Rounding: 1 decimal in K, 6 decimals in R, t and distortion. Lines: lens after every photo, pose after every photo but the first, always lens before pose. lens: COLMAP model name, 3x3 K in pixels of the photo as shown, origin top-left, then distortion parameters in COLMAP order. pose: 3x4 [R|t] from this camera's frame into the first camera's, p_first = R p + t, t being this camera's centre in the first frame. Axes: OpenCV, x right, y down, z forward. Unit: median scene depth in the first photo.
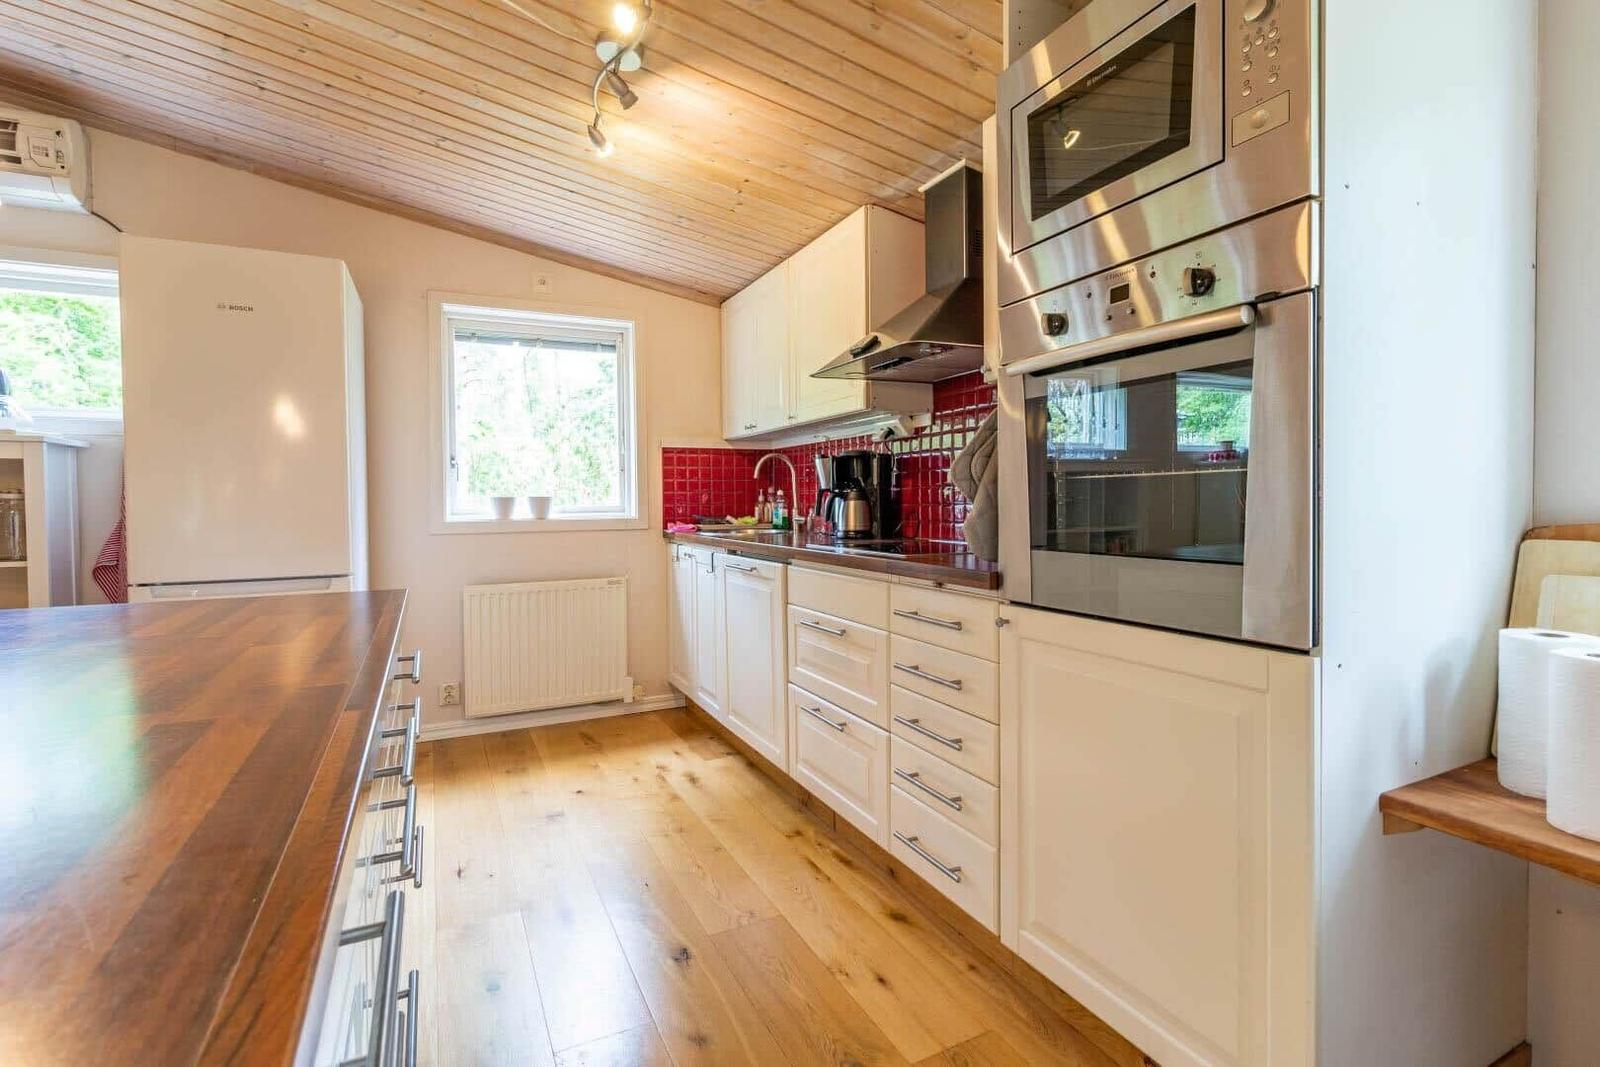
lens RADIAL K [[731.6, 0, 792.7], [0, 731.6, 515.9], [0, 0, 1]] dist [0.000307, 0.000024]
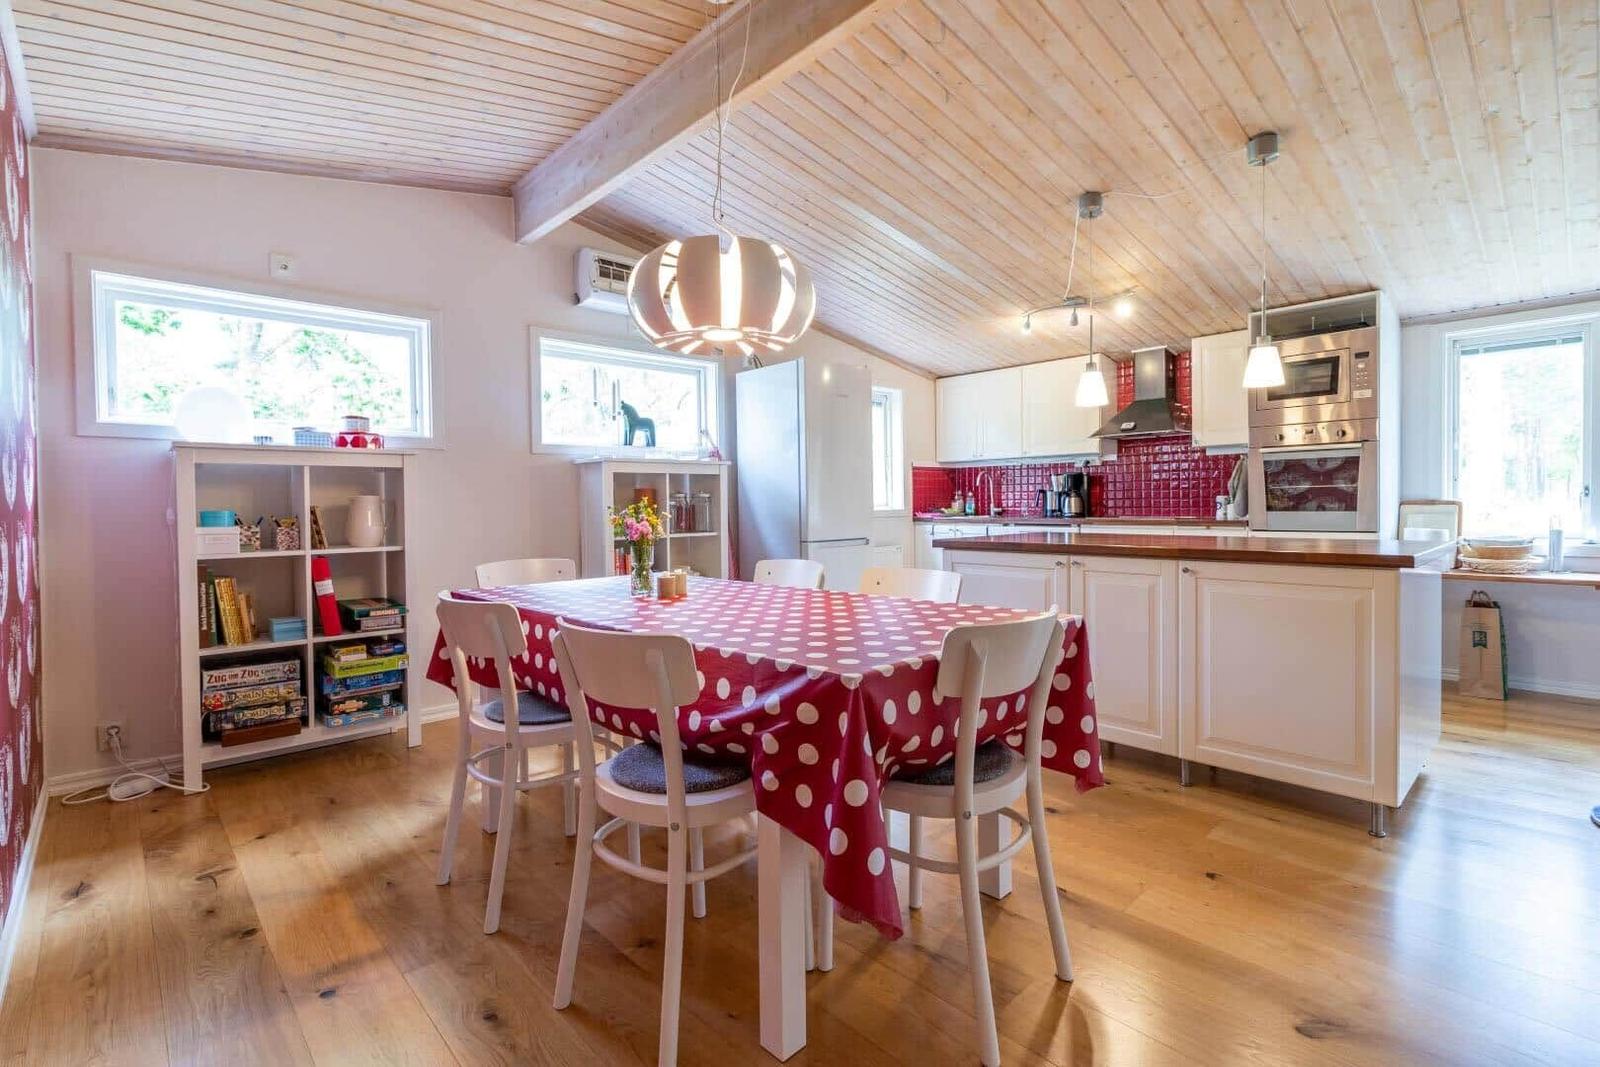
lens RADIAL K [[731.6, 0, 792.7], [0, 731.6, 515.9], [0, 0, 1]] dist [0.000307, 0.000024]
pose [[0.958337, -0.009721, 0.285473, -1.175676], [0.011447, 0.999925, -0.004378, 0.027730], [-0.285409, 0.007464, 0.958377, -0.642727]]
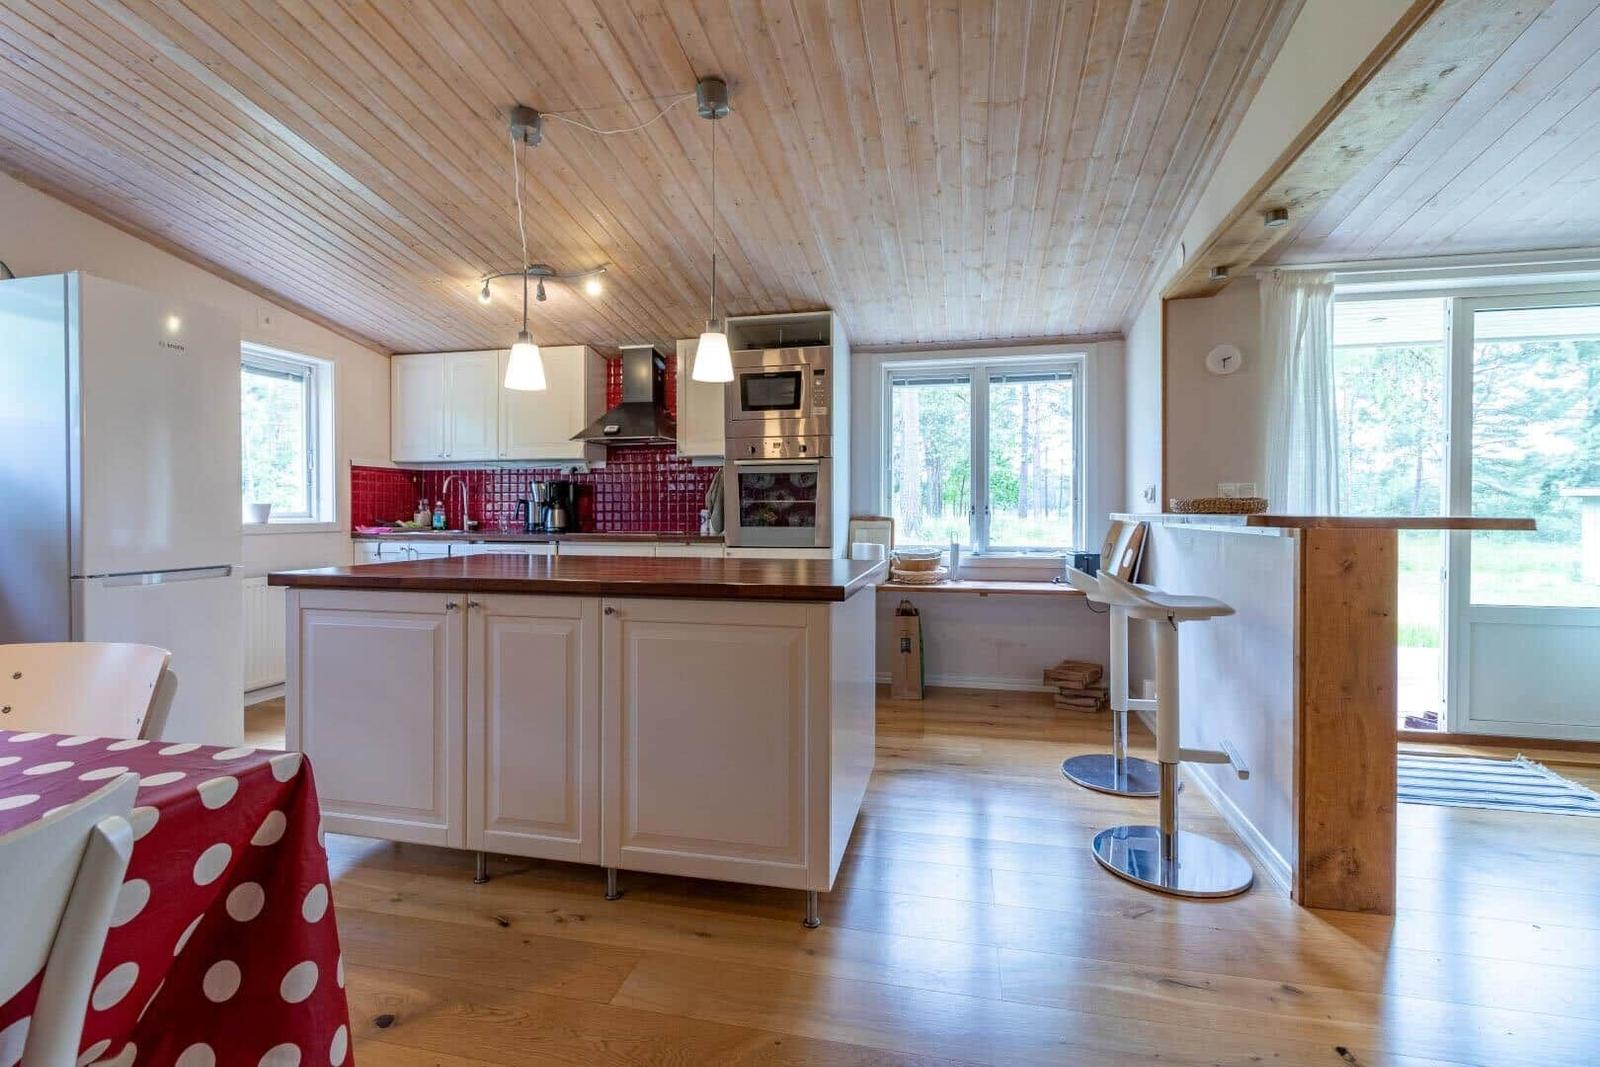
lens RADIAL K [[731.6, 0, 792.7], [0, 731.6, 515.9], [0, 0, 1]] dist [0.000307, 0.000024]
pose [[0.631618, 0.002075, 0.775277, -0.865392], [0.011449, 0.999862, -0.012004, 0.020072], [-0.775195, 0.016458, 0.631508, -0.467290]]
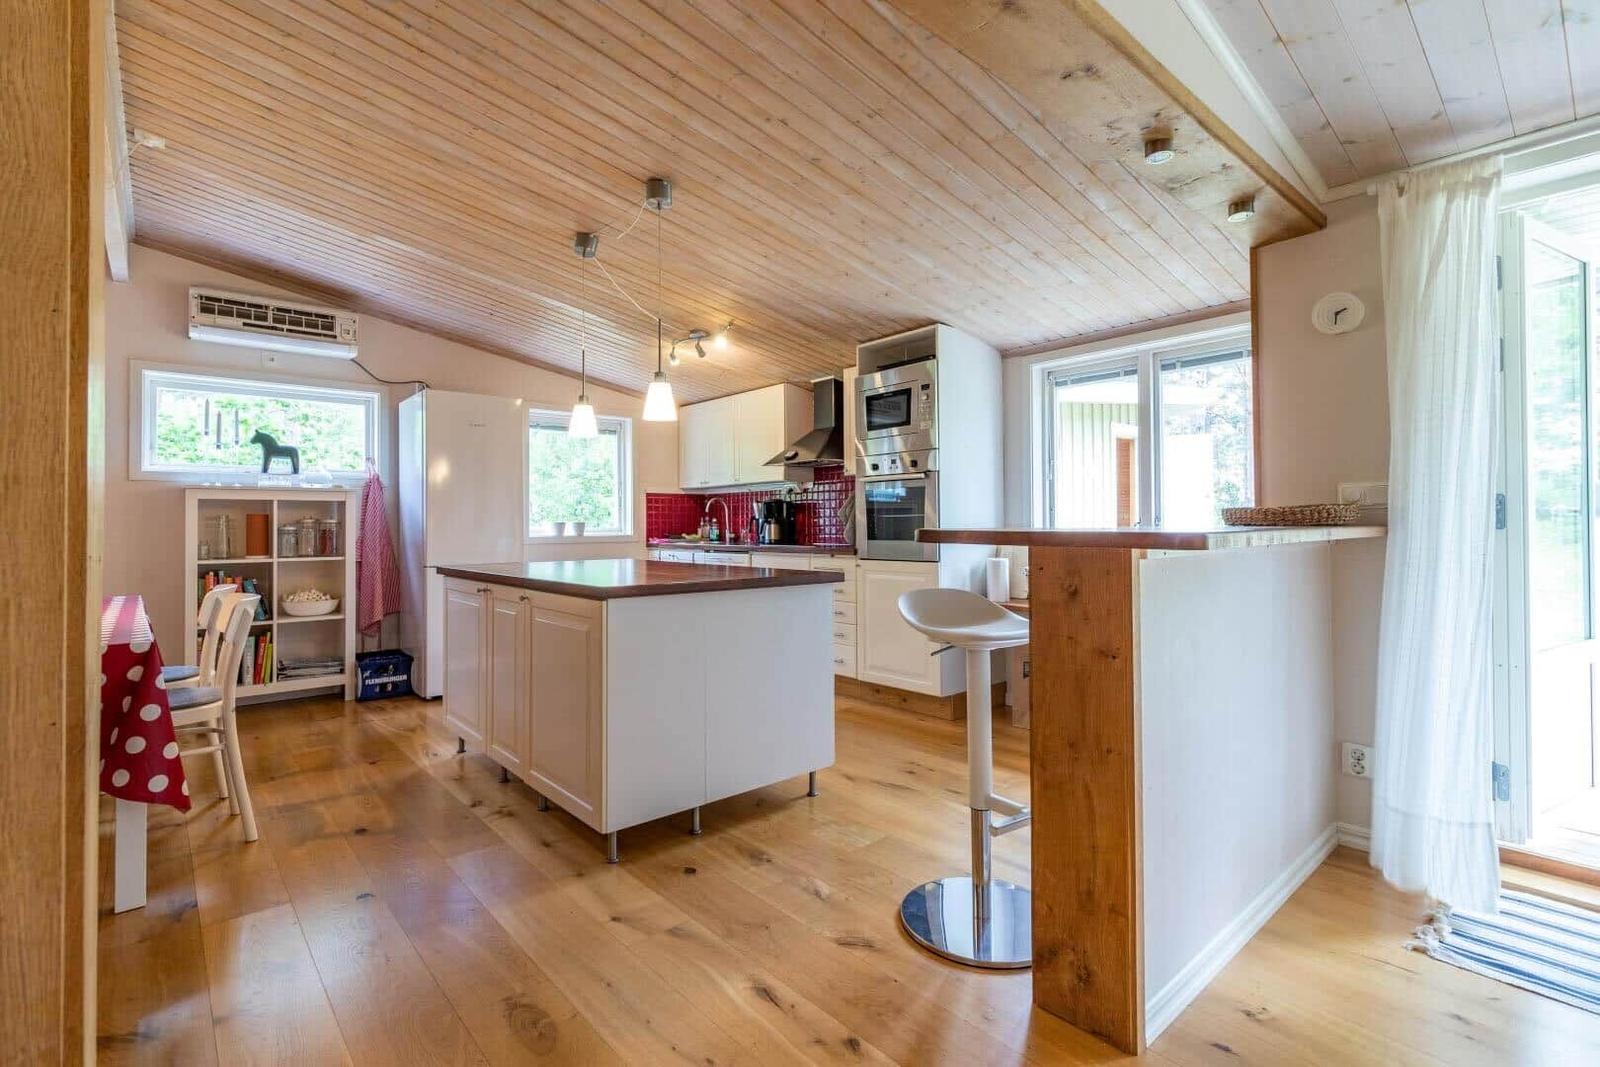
lens RADIAL K [[731.6, 0, 792.7], [0, 731.6, 515.9], [0, 0, 1]] dist [0.000307, 0.000024]
pose [[0.967124, 0.005244, 0.254250, -0.363017], [0.004006, 0.999349, -0.035849, 0.026387], [-0.254273, 0.035689, 0.966474, -0.904977]]
